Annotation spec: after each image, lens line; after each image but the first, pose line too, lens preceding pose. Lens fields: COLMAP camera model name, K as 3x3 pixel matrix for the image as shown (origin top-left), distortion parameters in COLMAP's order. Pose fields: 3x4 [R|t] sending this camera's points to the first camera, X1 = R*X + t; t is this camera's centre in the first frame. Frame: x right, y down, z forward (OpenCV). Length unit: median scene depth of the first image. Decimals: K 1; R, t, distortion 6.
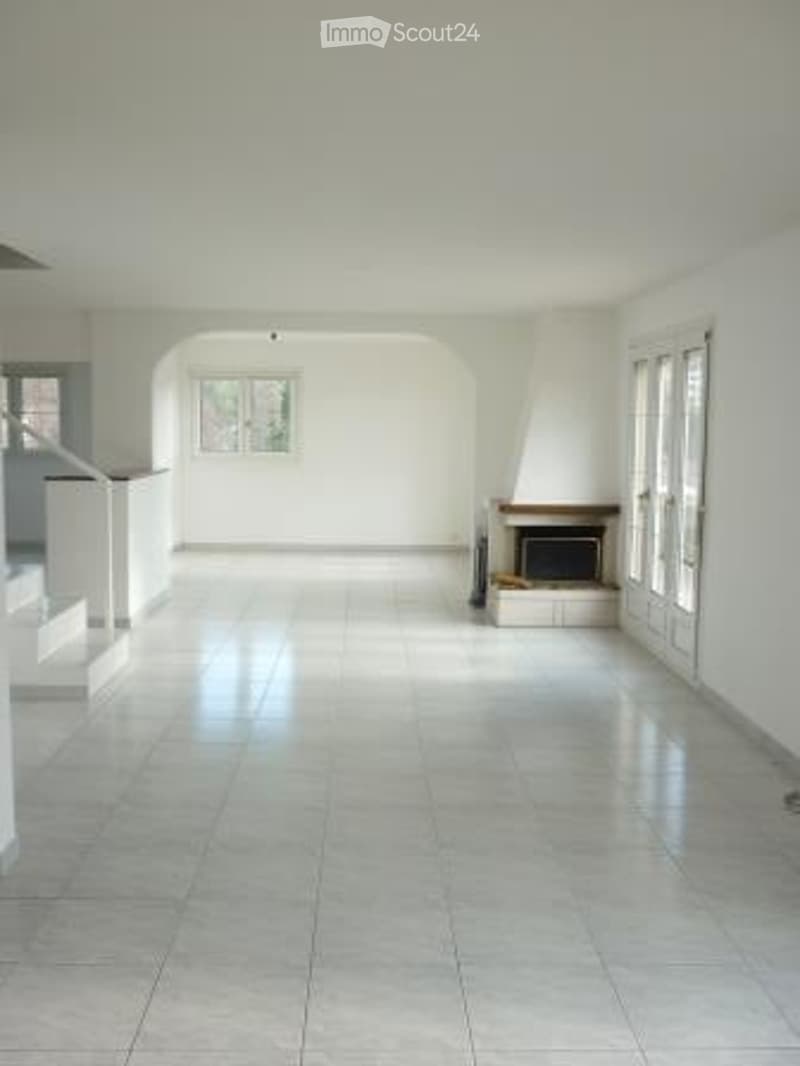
lens RADIAL K [[1084.1, 0, 398.1], [0, 1084.1, 525.4], [0, 0, 1]] dist [-0.057244, 0.000000]
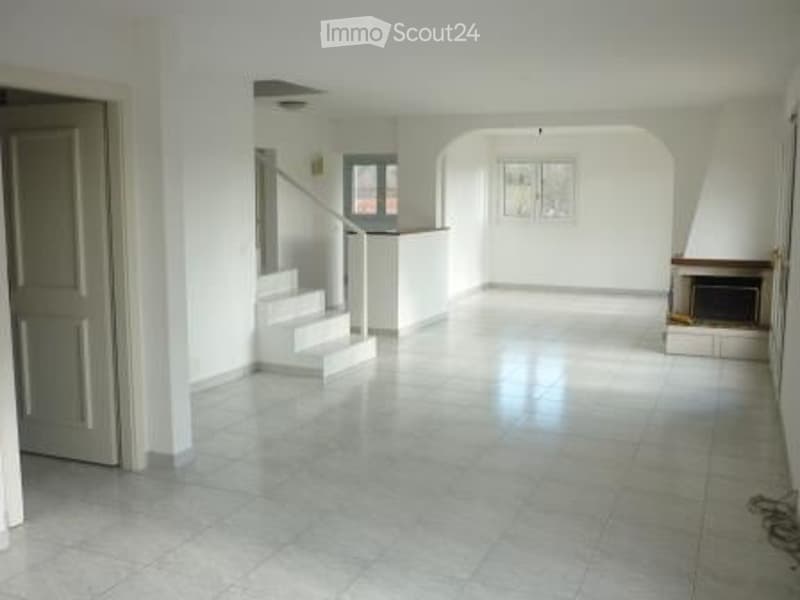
lens RADIAL K [[813.6, 0, 399.6], [0, 813.6, 308.0], [0, 0, 1]] dist [-0.057244, 0.000000]
pose [[0.902500, 0.048282, -0.427976, 0.217598], [-0.030259, 0.998349, 0.048820, 0.002571], [0.429626, -0.031110, 0.902471, 0.007410]]
